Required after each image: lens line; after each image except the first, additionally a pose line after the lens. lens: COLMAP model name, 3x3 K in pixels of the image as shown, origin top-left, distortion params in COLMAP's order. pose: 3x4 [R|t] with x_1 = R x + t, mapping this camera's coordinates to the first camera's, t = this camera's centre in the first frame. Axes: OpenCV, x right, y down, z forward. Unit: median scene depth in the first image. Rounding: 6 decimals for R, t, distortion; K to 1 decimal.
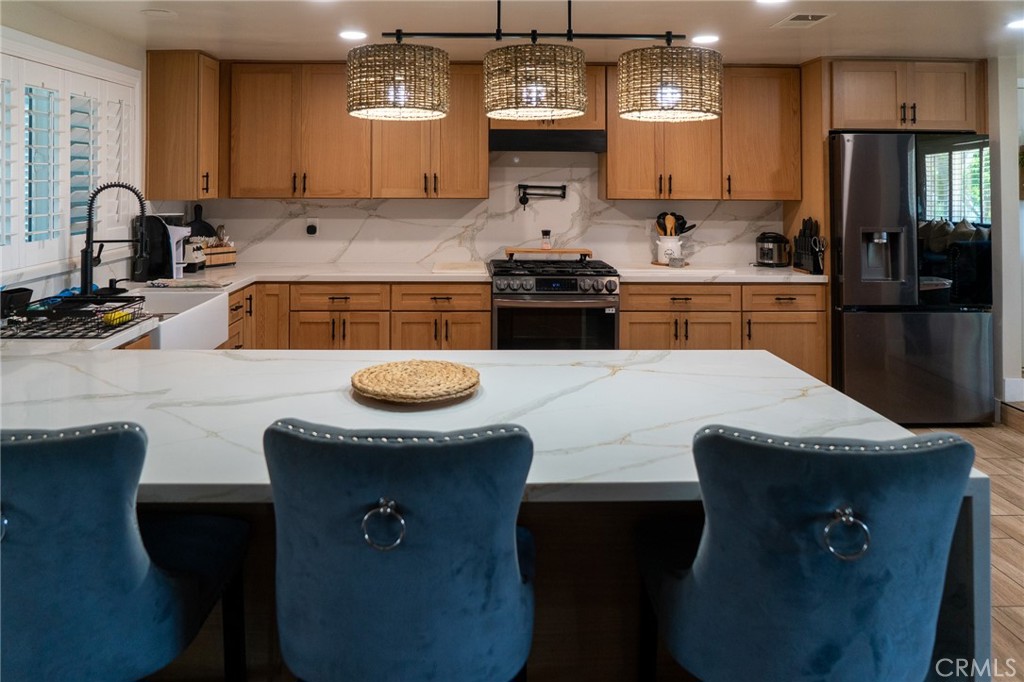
lens RADIAL K [[707.3, 0, 512.0], [0, 707.3, 341.0], [0, 0, 1]] dist [-0.002075, 0.001409]
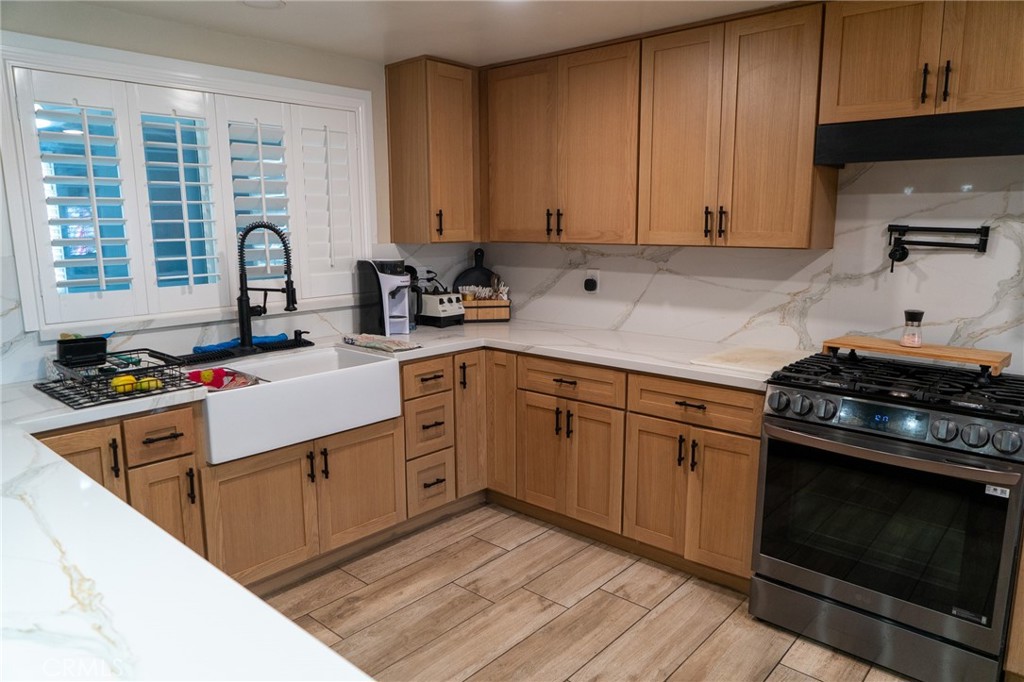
lens RADIAL K [[685.5, 0, 512.3], [0, 685.5, 427.3], [0, 0, 1]] dist [-0.016777, 0.002964]
pose [[0.727187, 0.191725, -0.659121, 0.187976], [-0.148163, 0.981408, 0.122008, -0.089769], [0.670259, 0.008935, 0.742074, 0.420555]]
